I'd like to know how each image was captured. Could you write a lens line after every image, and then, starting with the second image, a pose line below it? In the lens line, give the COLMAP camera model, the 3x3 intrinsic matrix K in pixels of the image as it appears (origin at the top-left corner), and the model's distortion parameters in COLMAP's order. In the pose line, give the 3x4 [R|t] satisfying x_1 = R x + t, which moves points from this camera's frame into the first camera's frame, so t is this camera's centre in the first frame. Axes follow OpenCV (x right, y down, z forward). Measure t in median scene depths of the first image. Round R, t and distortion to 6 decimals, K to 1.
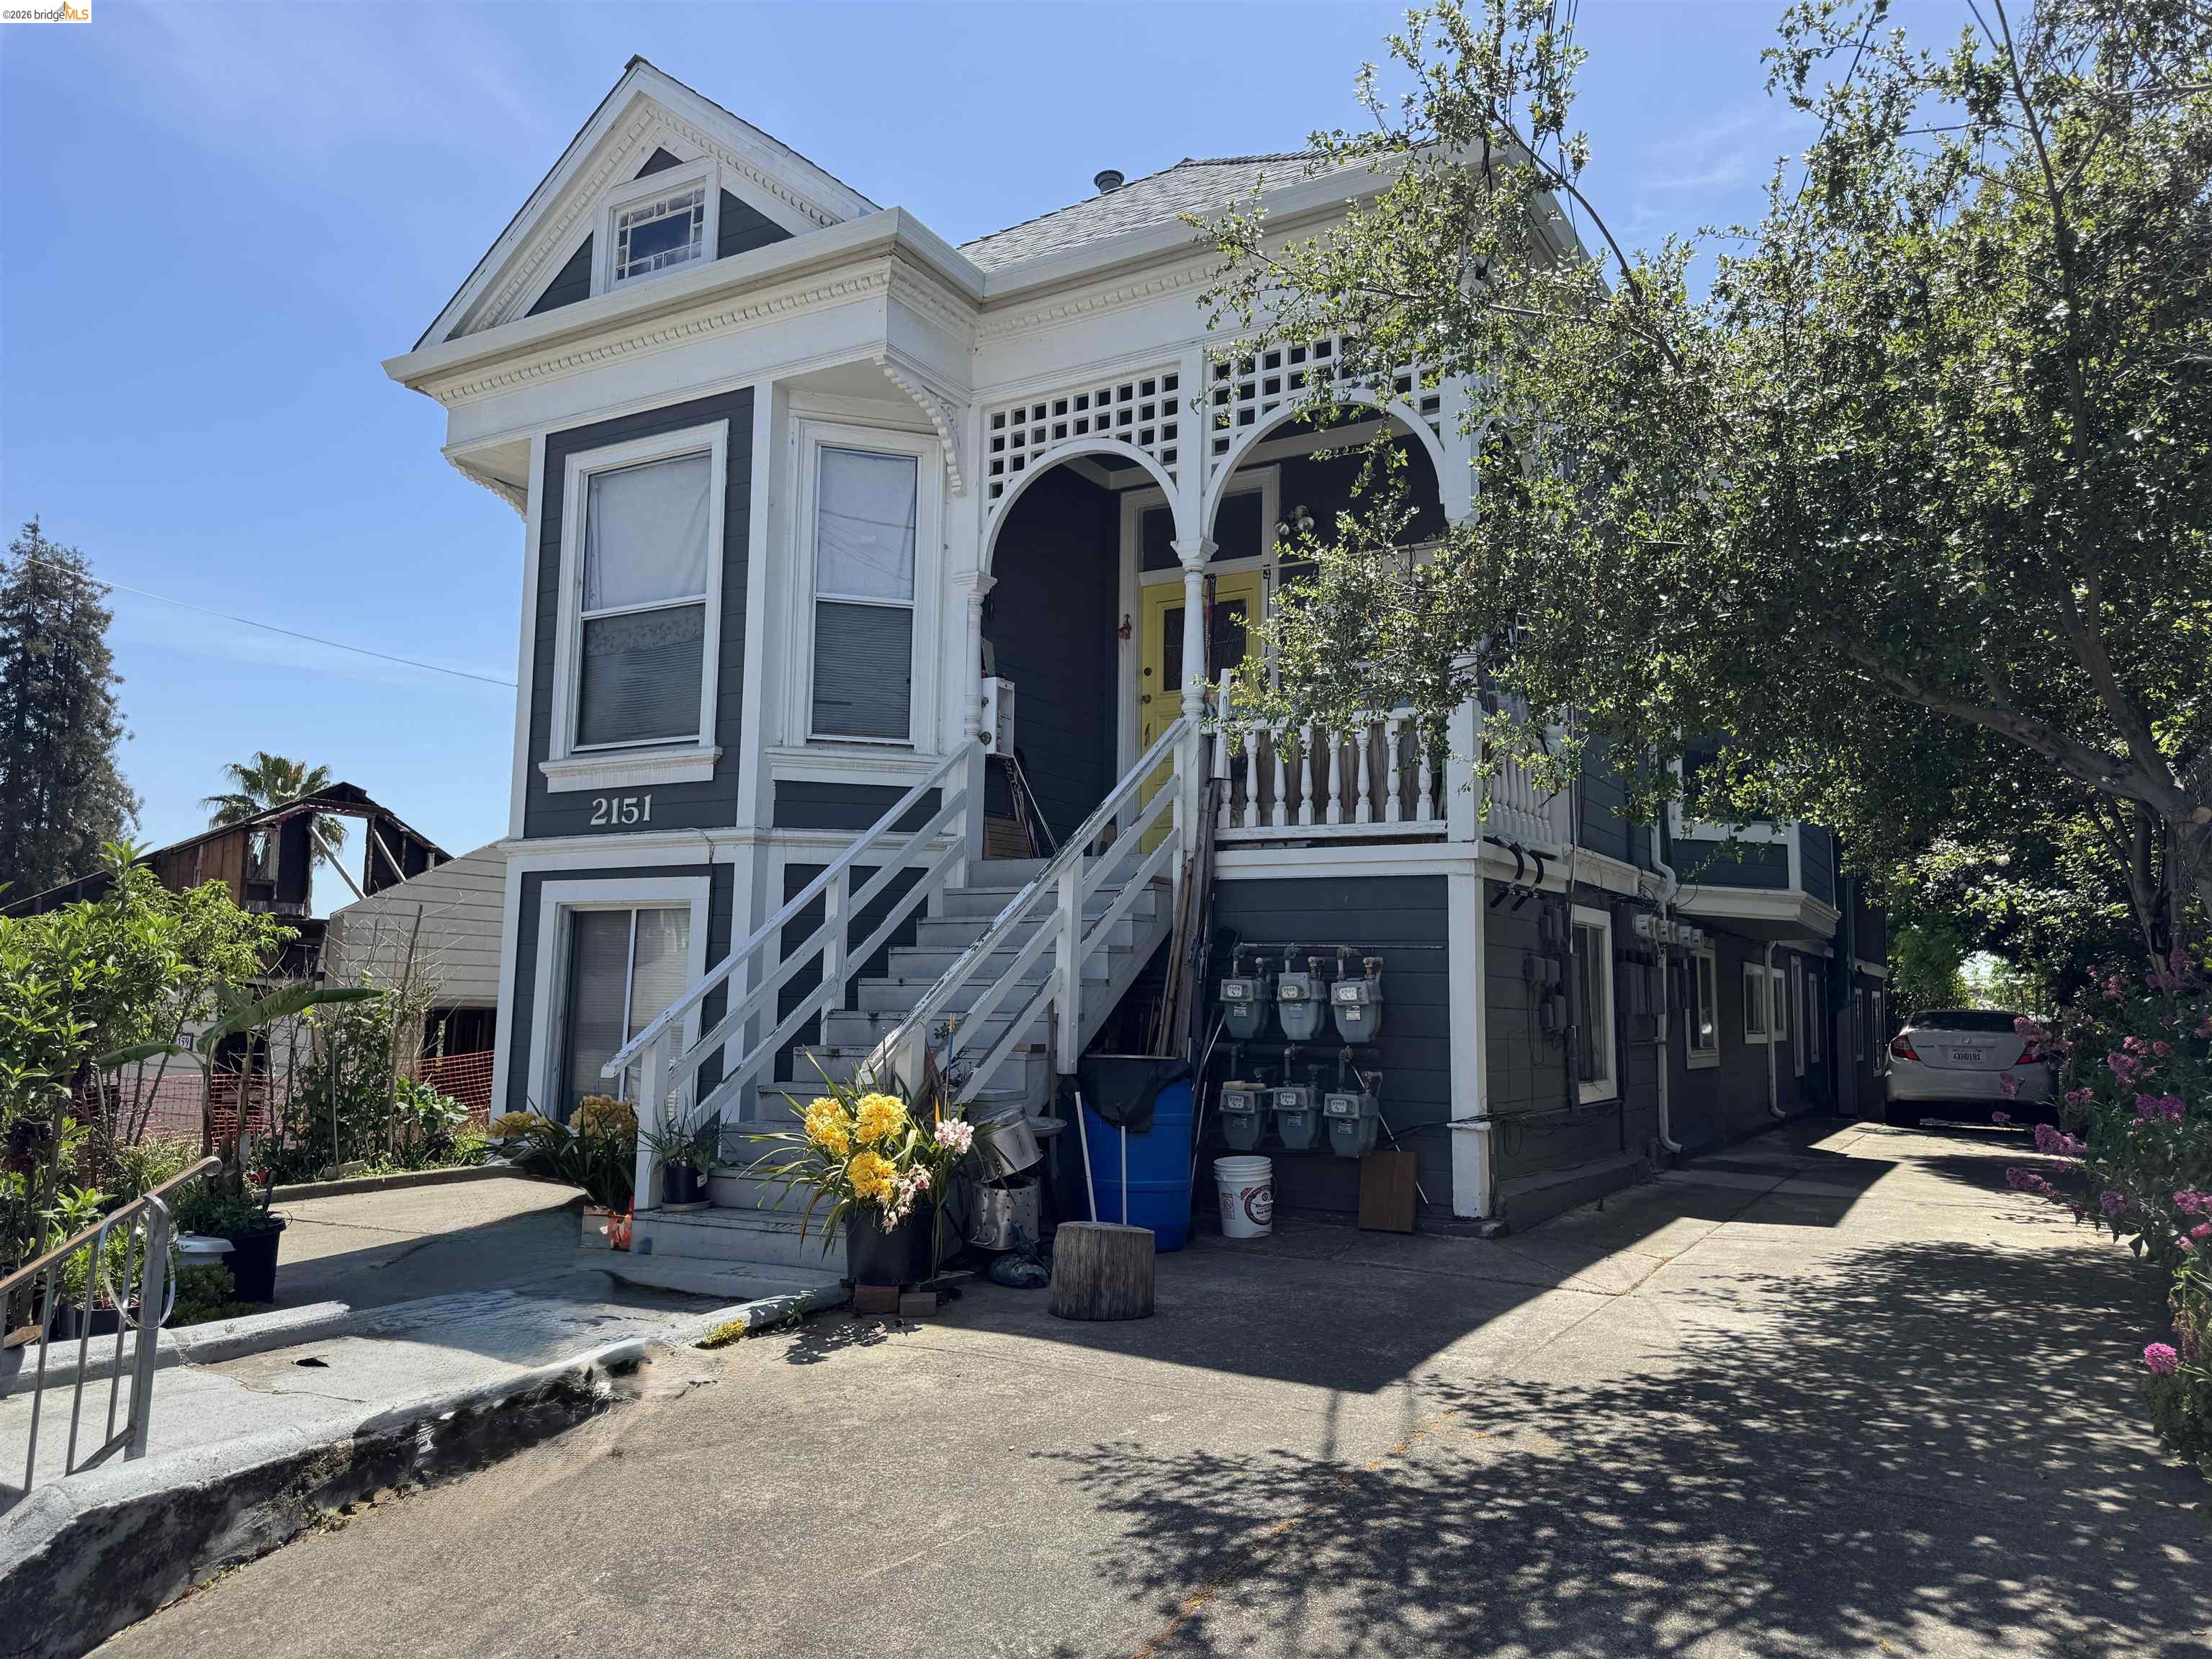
lens RADIAL K [[1515.4, 0, 1136.5], [0, 1515.4, 826.2], [0, 0, 1]] dist [0.106003, -0.199174]
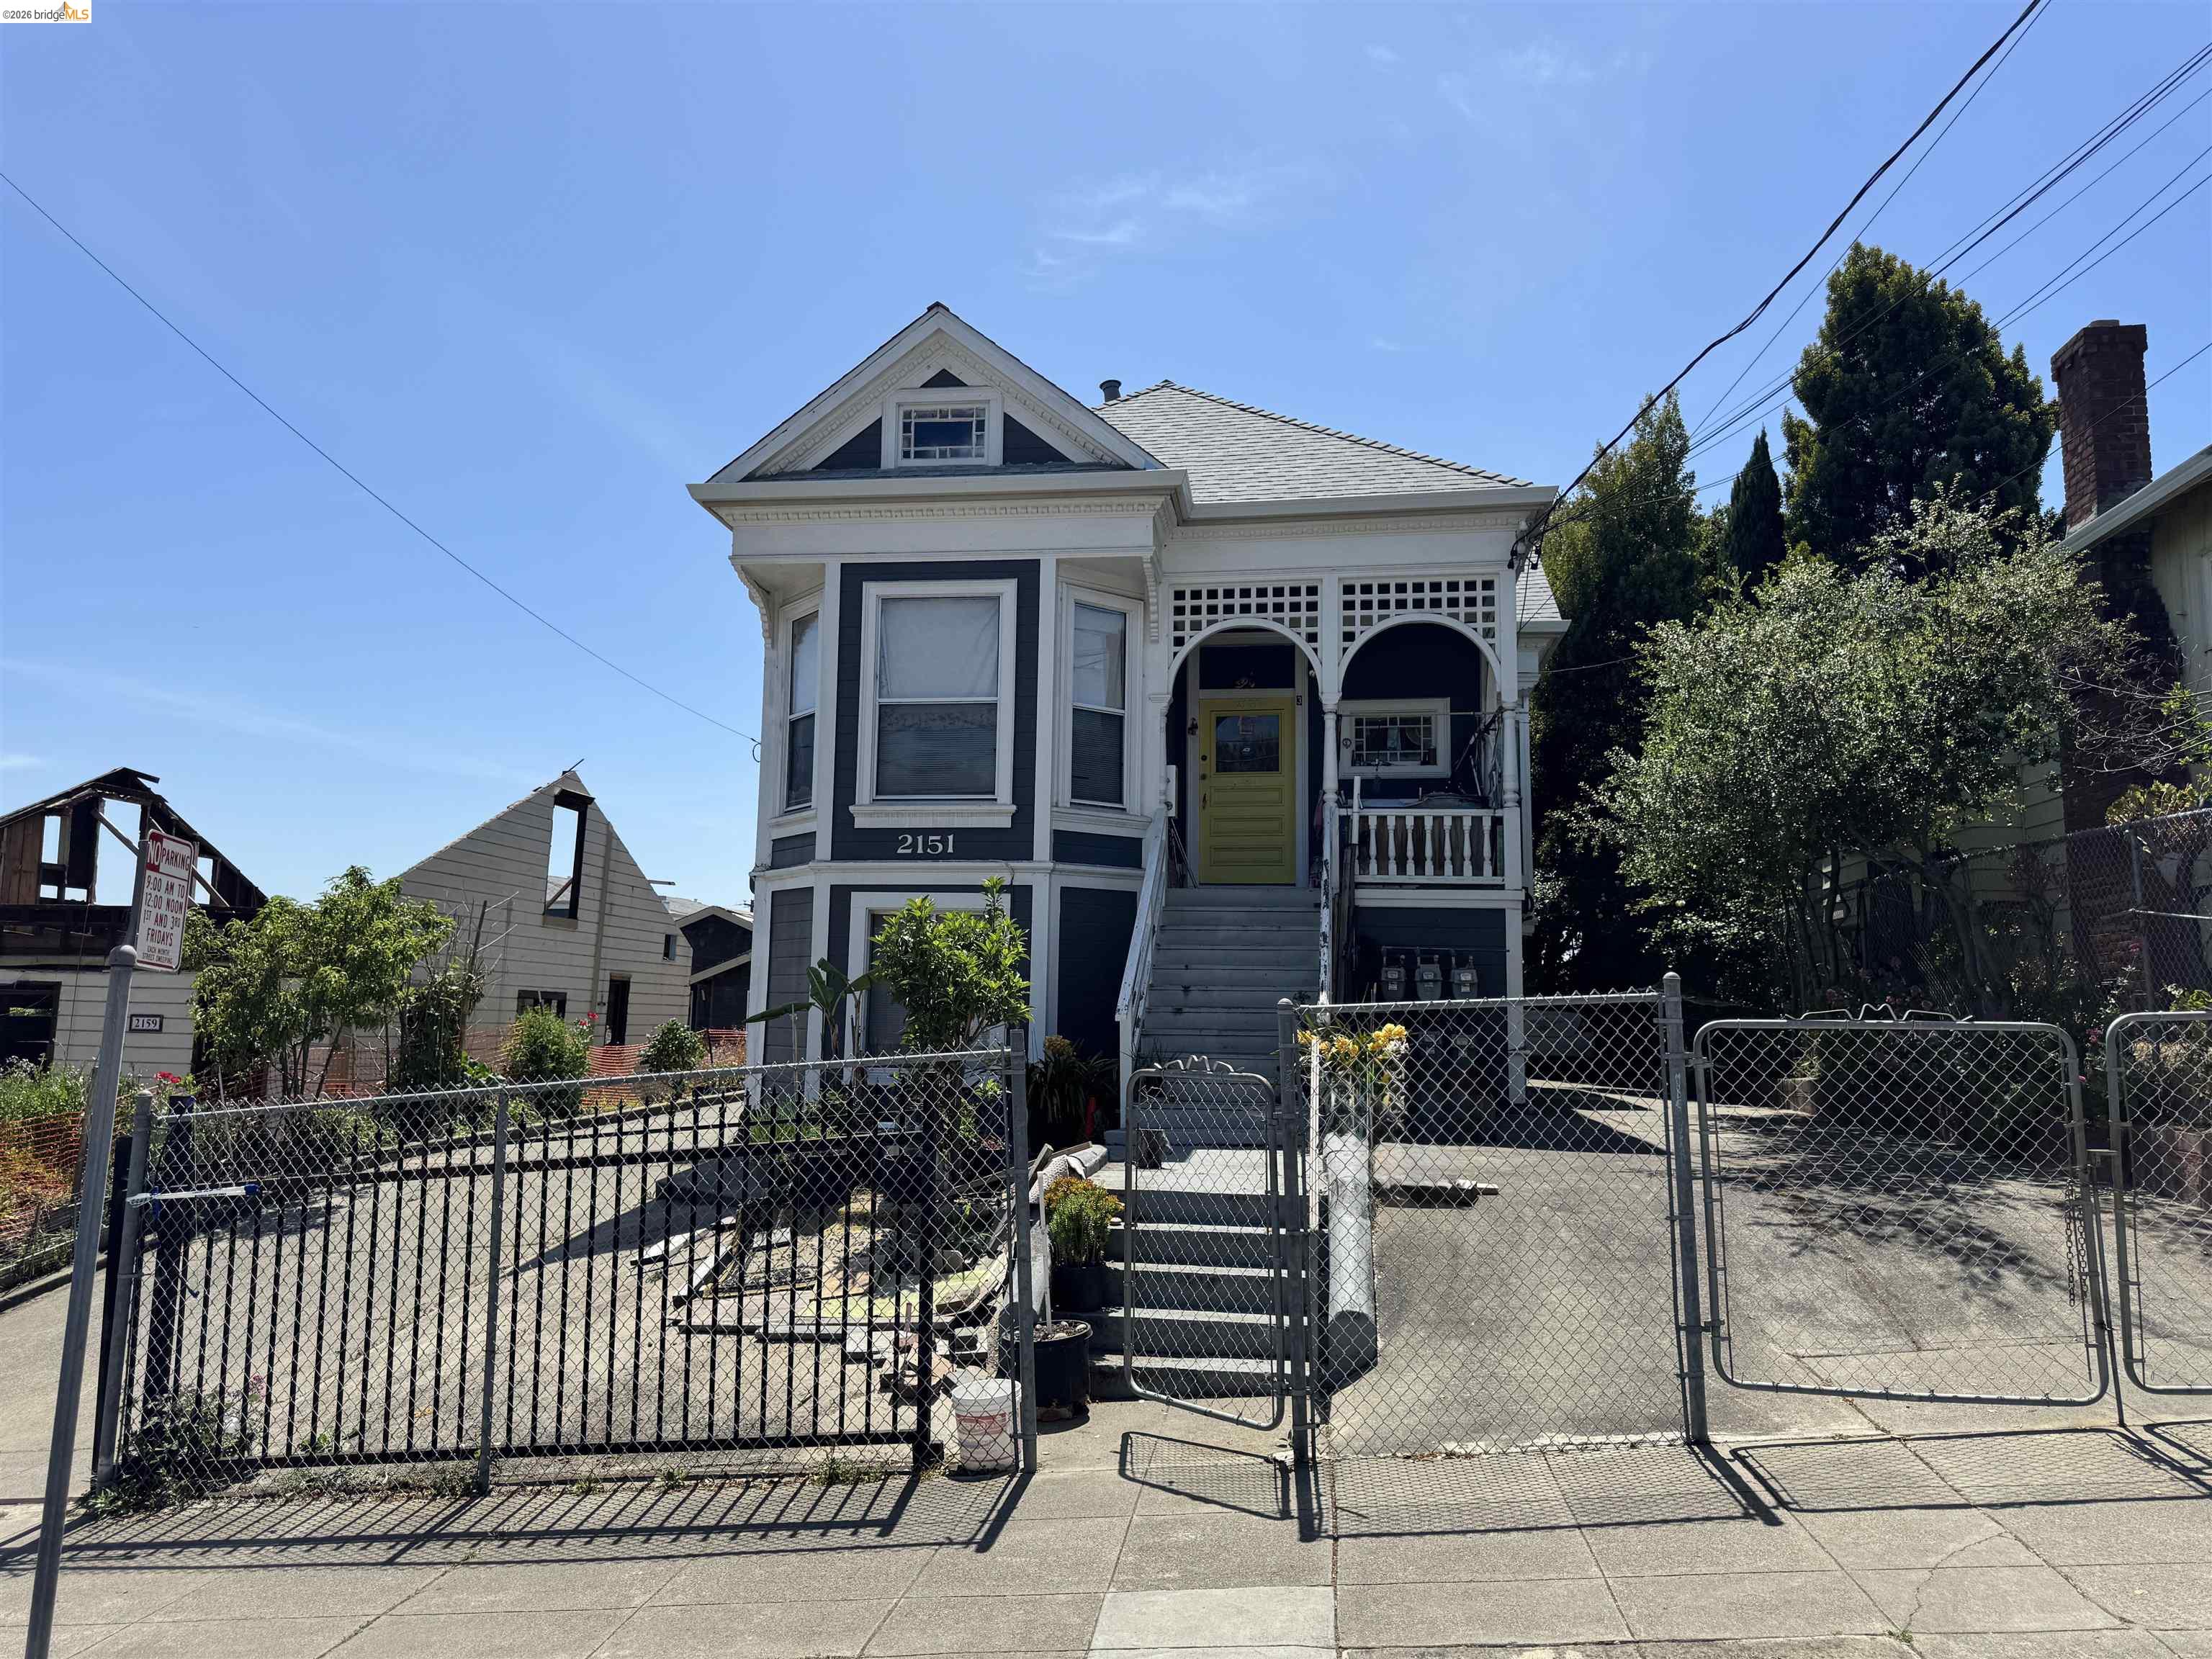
lens RADIAL K [[1529.7, 0, 1106.0], [0, 1529.7, 829.5], [0, 0, 1]] dist [0.135981, -0.206160]
pose [[0.931612, 0.043175, 0.360881, -0.703530], [-0.043208, 0.999034, -0.007983, -0.020066], [-0.360877, -0.008156, 0.932578, -0.390588]]
